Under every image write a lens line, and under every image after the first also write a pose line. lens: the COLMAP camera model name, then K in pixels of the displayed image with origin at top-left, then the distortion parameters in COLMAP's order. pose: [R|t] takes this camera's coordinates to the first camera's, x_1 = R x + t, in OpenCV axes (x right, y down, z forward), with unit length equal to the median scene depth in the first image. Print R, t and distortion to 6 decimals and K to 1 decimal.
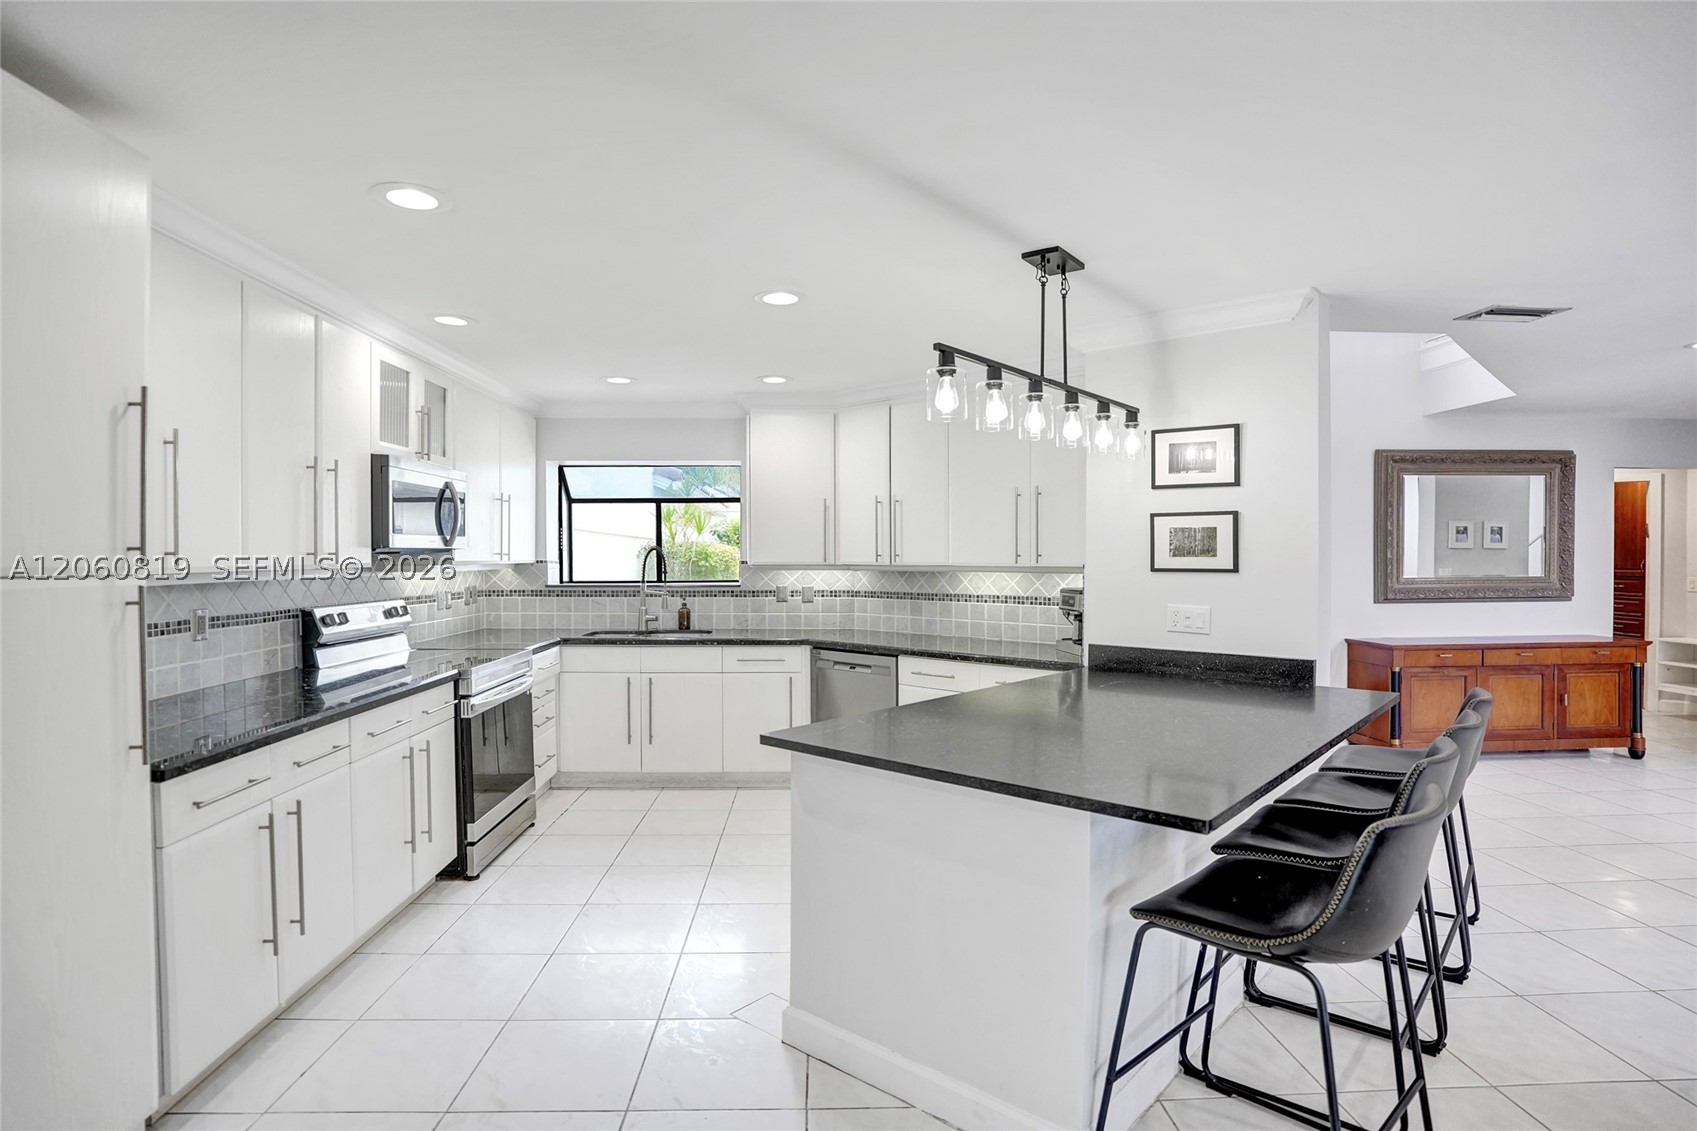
lens RADIAL K [[889.3, 0, 849.5], [0, 889.3, 559.9], [0, 0, 1]] dist [-0.080136, 0.032882]
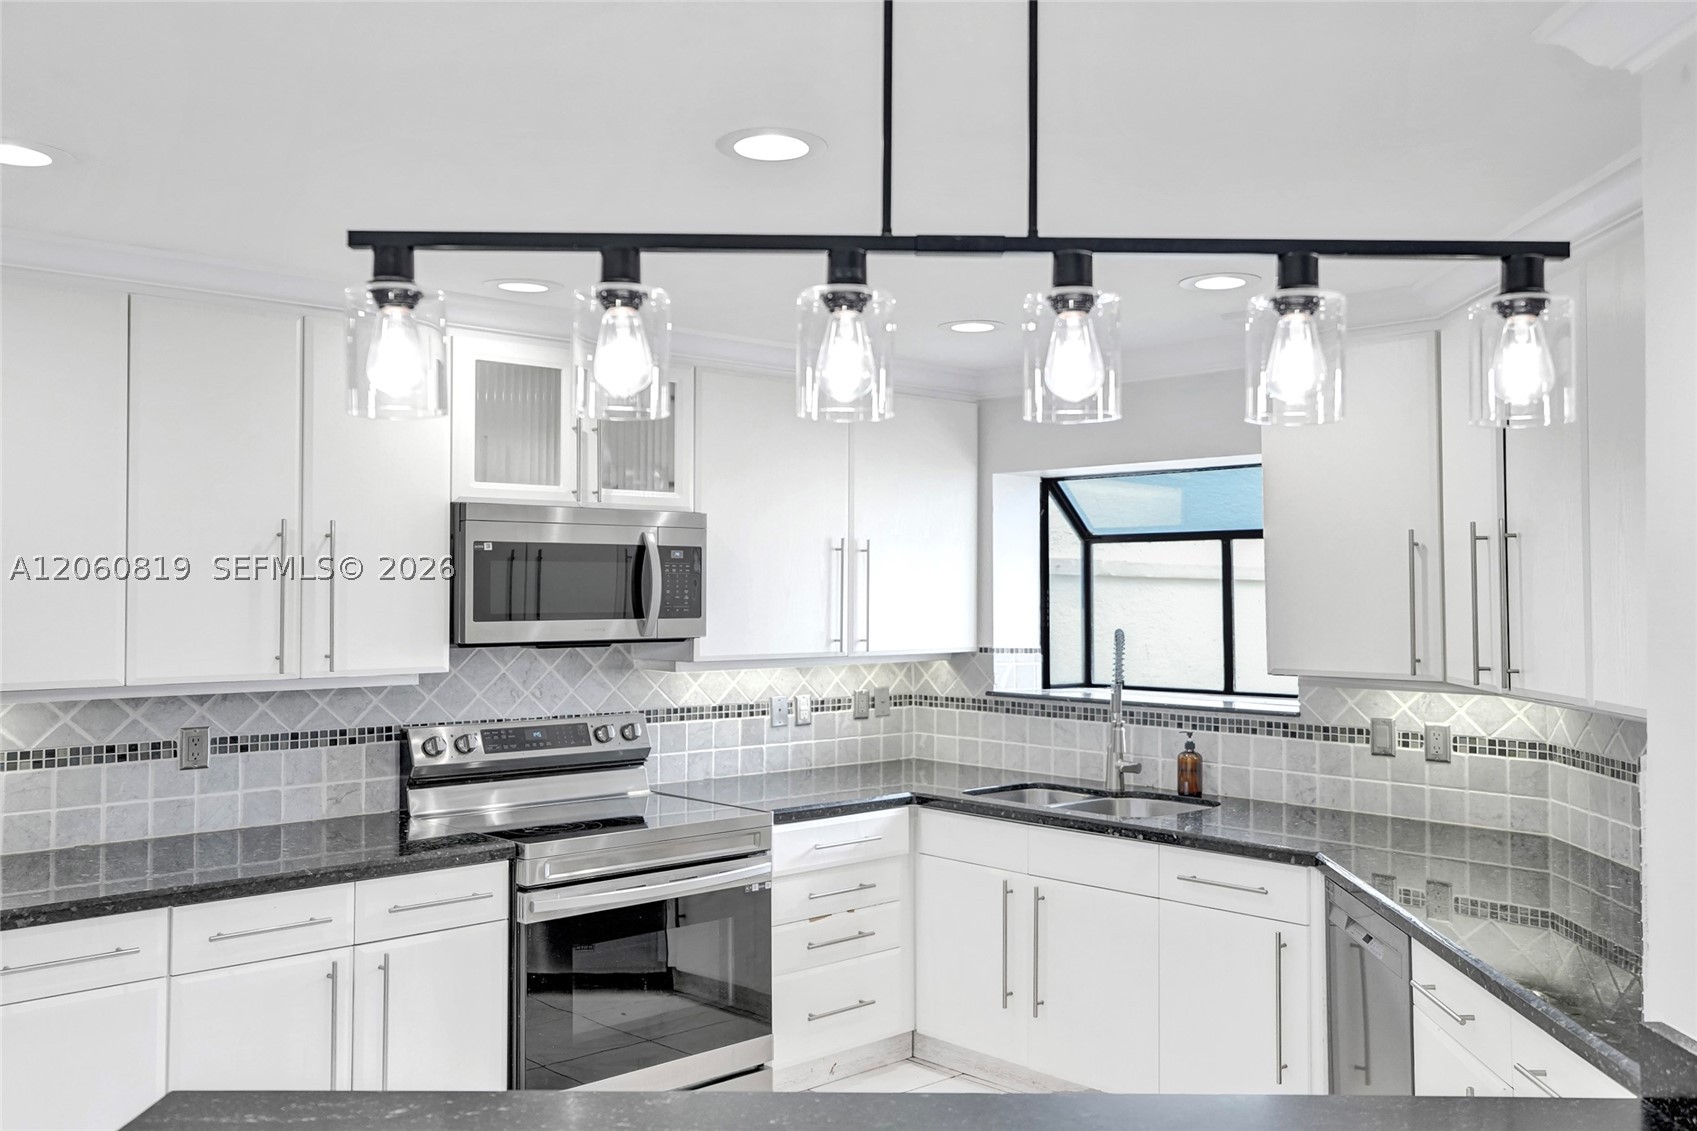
lens RADIAL K [[1475.6, 0, 859.3], [0, 1475.6, 564.0], [0, 0, 1]] dist [0.015943, 0.001103]
pose [[0.661411, -0.011513, -0.749936, 0.356935], [-0.007572, 0.999729, -0.022026, -0.036330], [0.749986, 0.020247, 0.661144, 0.338814]]
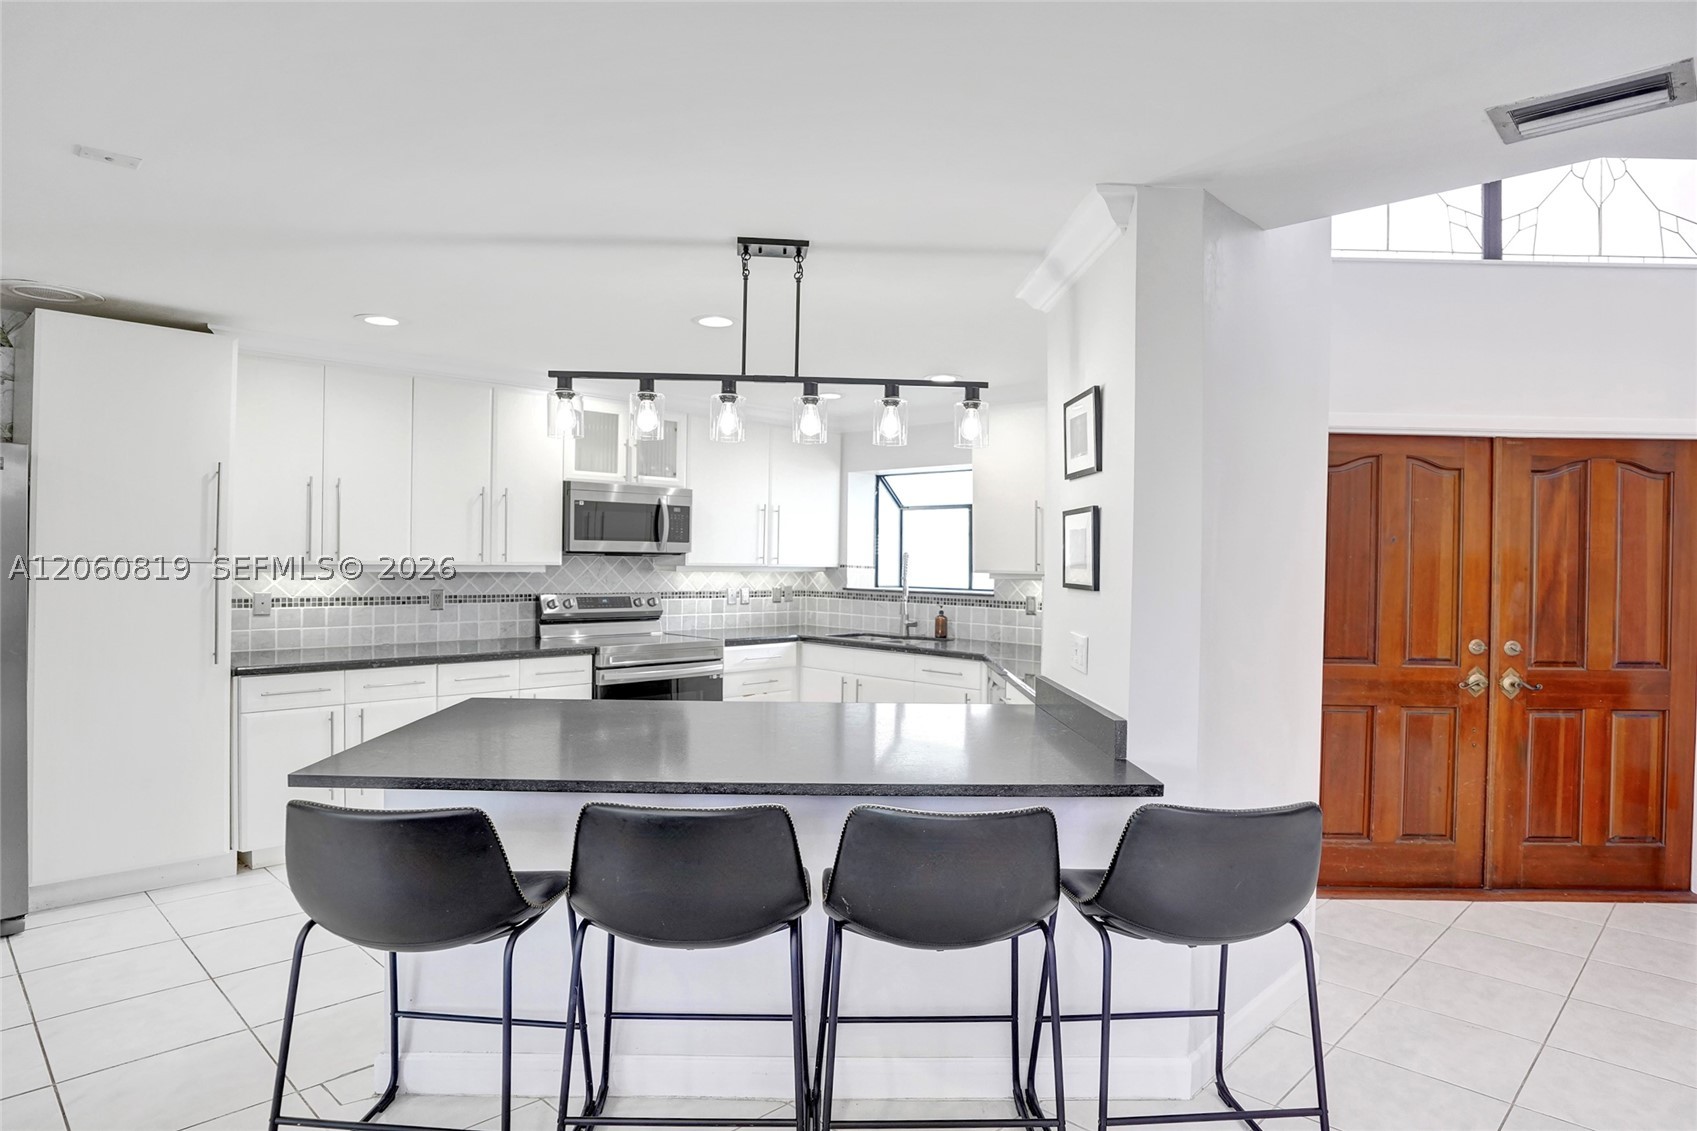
lens RADIAL K [[986.6, 0, 844.0], [0, 986.6, 558.9], [0, 0, 1]] dist [-0.038123, 0.000068]
pose [[0.686348, 0.011368, -0.727185, 0.593924], [-0.019141, 0.999814, -0.002436, -0.004257], [0.727022, 0.015591, 0.686438, 0.193423]]
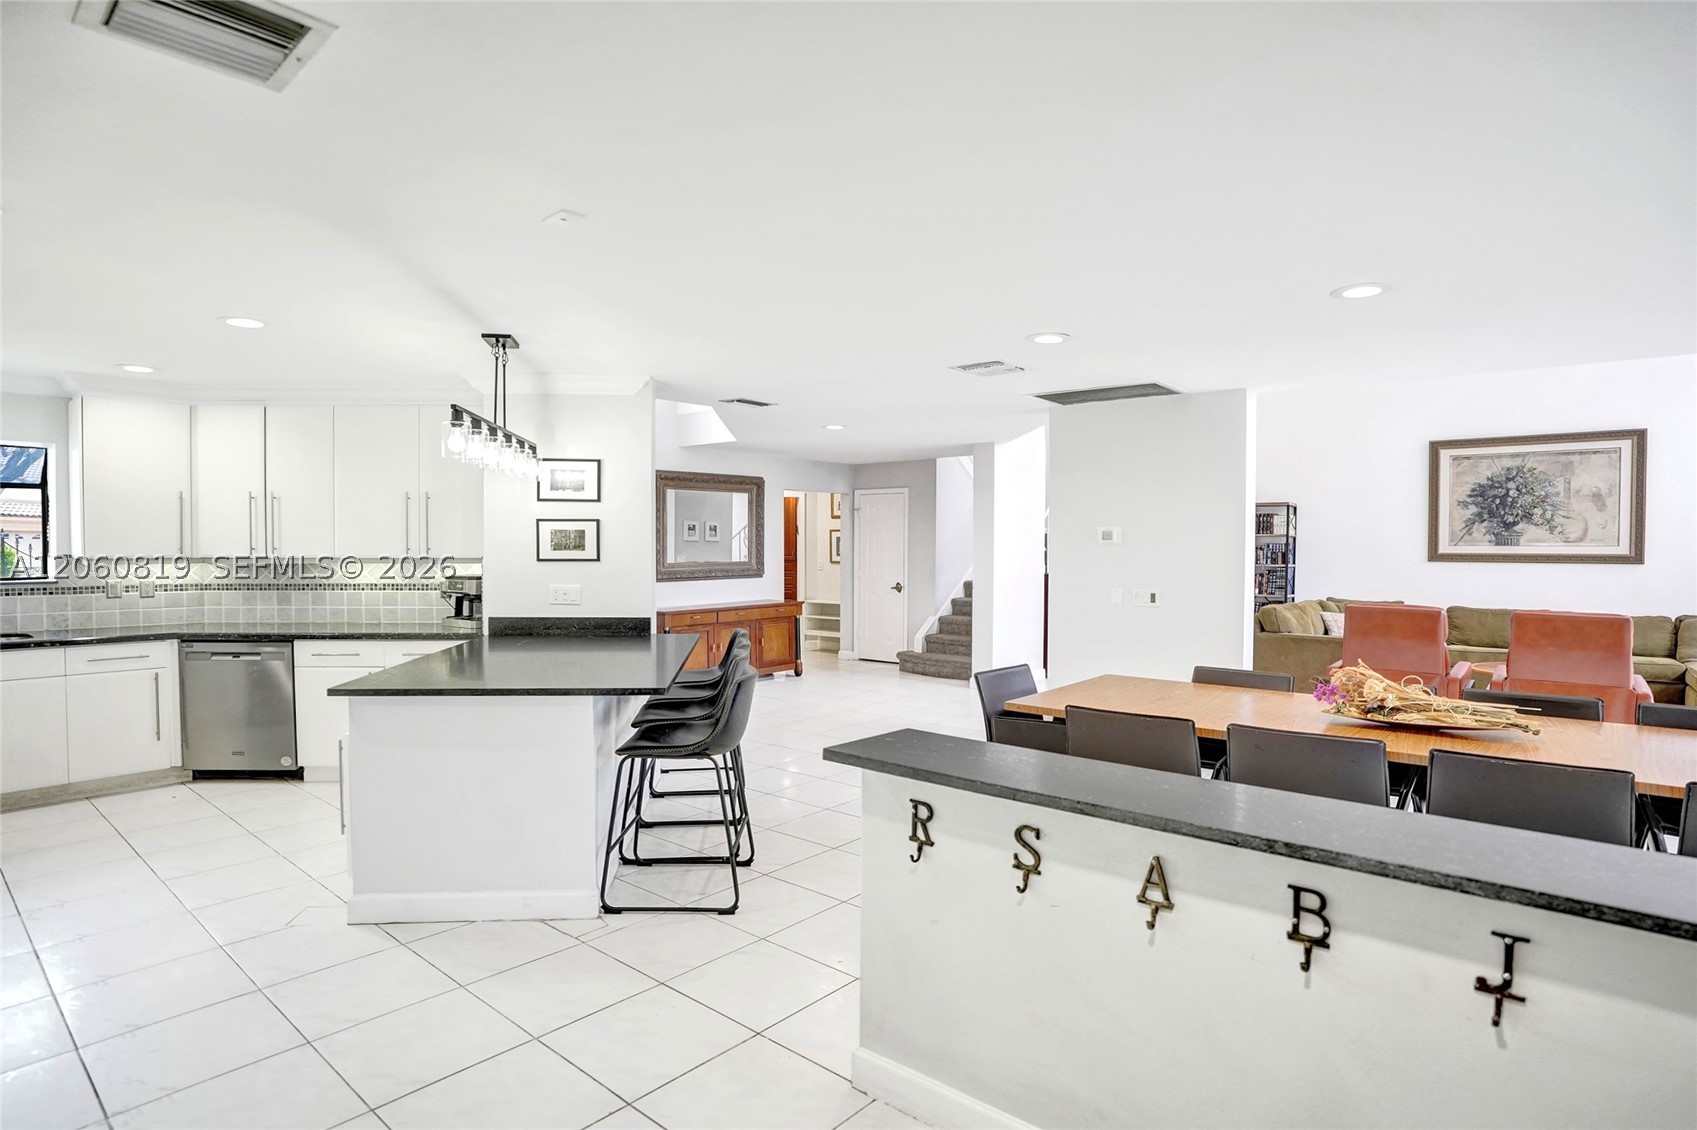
lens RADIAL K [[889.3, 0, 849.5], [0, 889.3, 559.4], [0, 0, 1]] dist [-0.080136, 0.032882]
pose [[0.677707, -0.010882, 0.735251, -0.239245], [0.001241, 0.999906, 0.013655, -0.005619], [-0.735331, -0.008342, 0.677657, -0.204539]]
